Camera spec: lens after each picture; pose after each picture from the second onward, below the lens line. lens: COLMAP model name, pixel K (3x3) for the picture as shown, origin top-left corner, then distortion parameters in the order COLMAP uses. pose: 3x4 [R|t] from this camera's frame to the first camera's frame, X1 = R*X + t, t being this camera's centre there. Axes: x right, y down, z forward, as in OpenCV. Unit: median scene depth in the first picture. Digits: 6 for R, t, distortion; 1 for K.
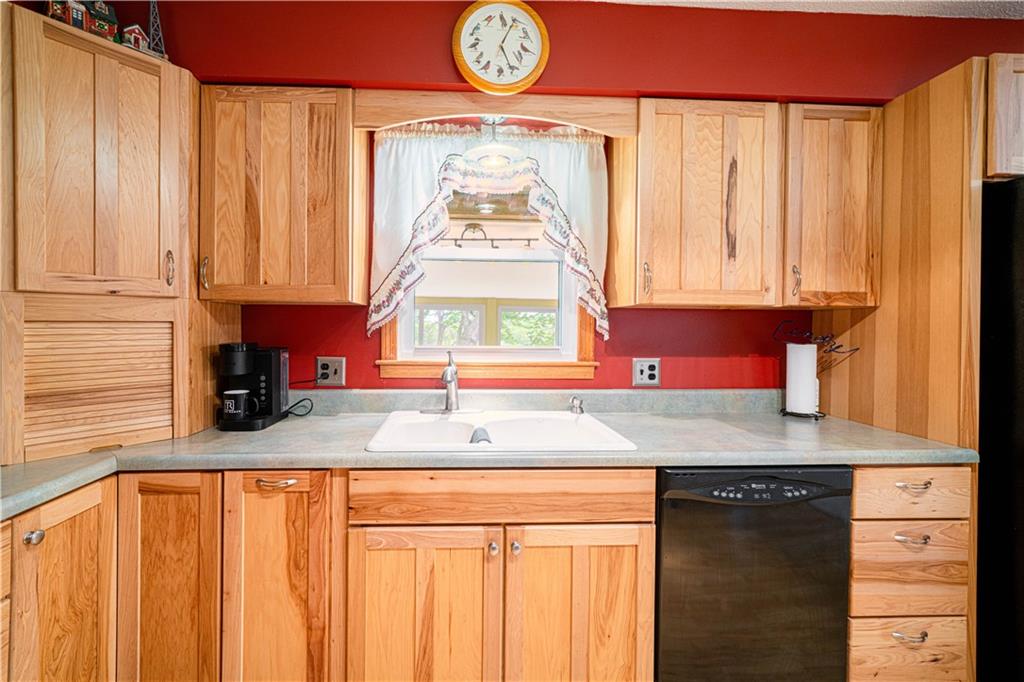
lens RADIAL K [[437.4, 0, 492.5], [0, 437.4, 329.3], [0, 0, 1]] dist [-0.004056, 0.002200]
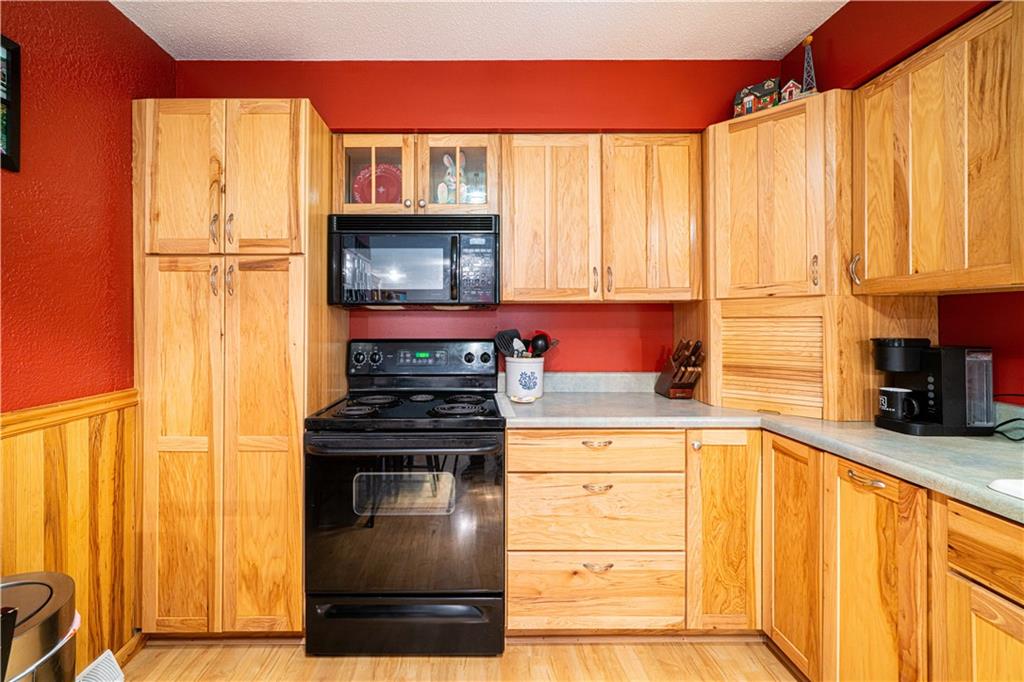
lens RADIAL K [[437.4, 0, 461.8], [0, 437.4, 318.7], [0, 0, 1]] dist [-0.004056, 0.002200]
pose [[-0.077918, -0.009127, -0.996918, 0.478344], [-0.006380, 0.999942, -0.008656, 0.004103], [0.996939, 0.005686, -0.077972, 0.149076]]
